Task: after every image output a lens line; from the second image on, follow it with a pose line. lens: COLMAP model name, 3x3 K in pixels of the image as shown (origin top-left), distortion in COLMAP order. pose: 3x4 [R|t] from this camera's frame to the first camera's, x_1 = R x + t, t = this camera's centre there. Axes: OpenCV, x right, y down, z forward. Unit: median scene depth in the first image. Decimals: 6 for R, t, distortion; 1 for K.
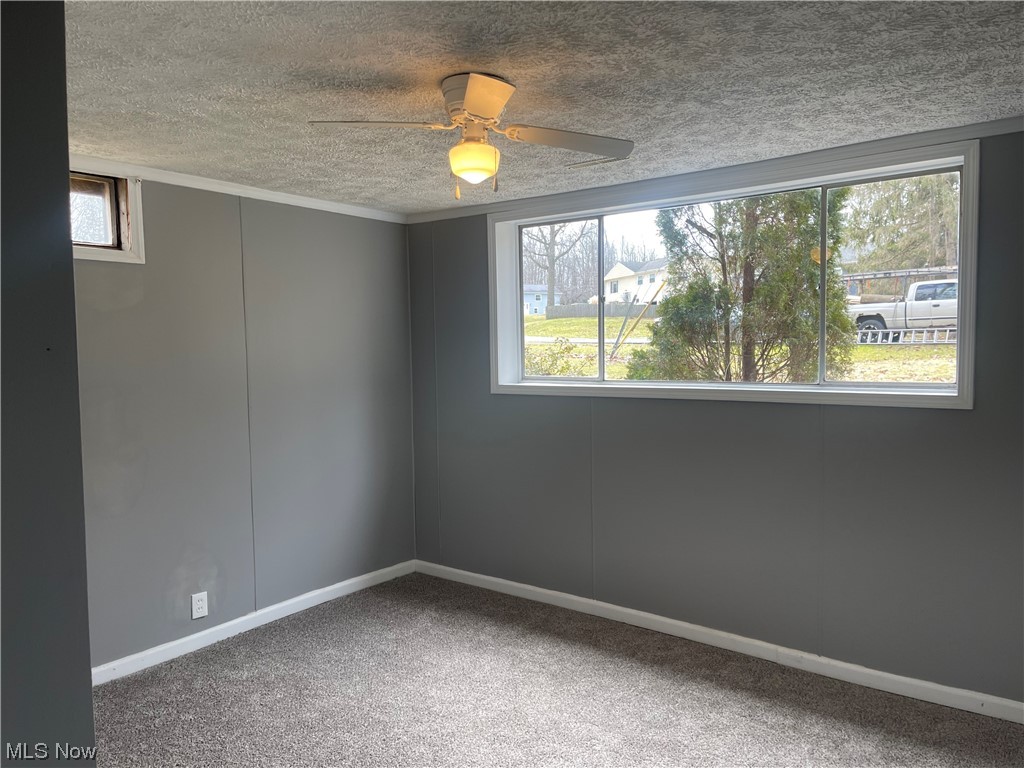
lens RADIAL K [[764.3, 0, 515.5], [0, 764.3, 378.6], [0, 0, 1]] dist [0.048796, -0.056261]
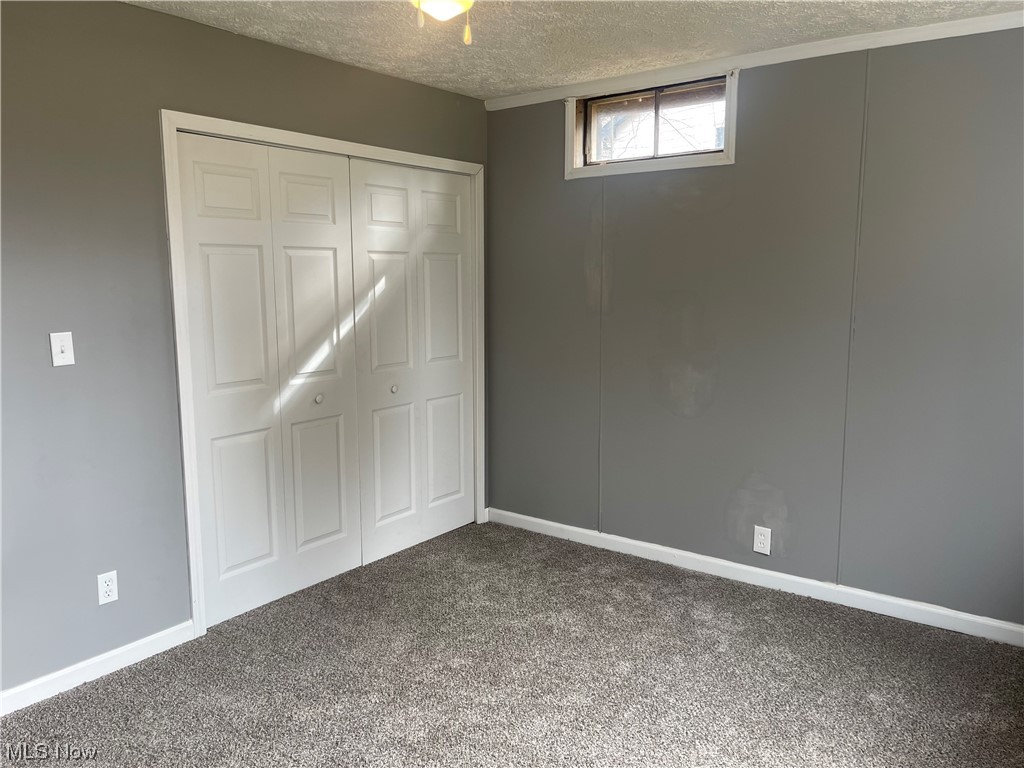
lens RADIAL K [[764.3, 0, 510.5], [0, 764.3, 388.4], [0, 0, 1]] dist [0.048796, -0.056261]
pose [[-0.005118, 0.161937, -0.986788, 0.459736], [-0.047968, 0.985625, 0.161995, -0.016383], [0.998836, 0.048163, 0.002724, 0.690047]]
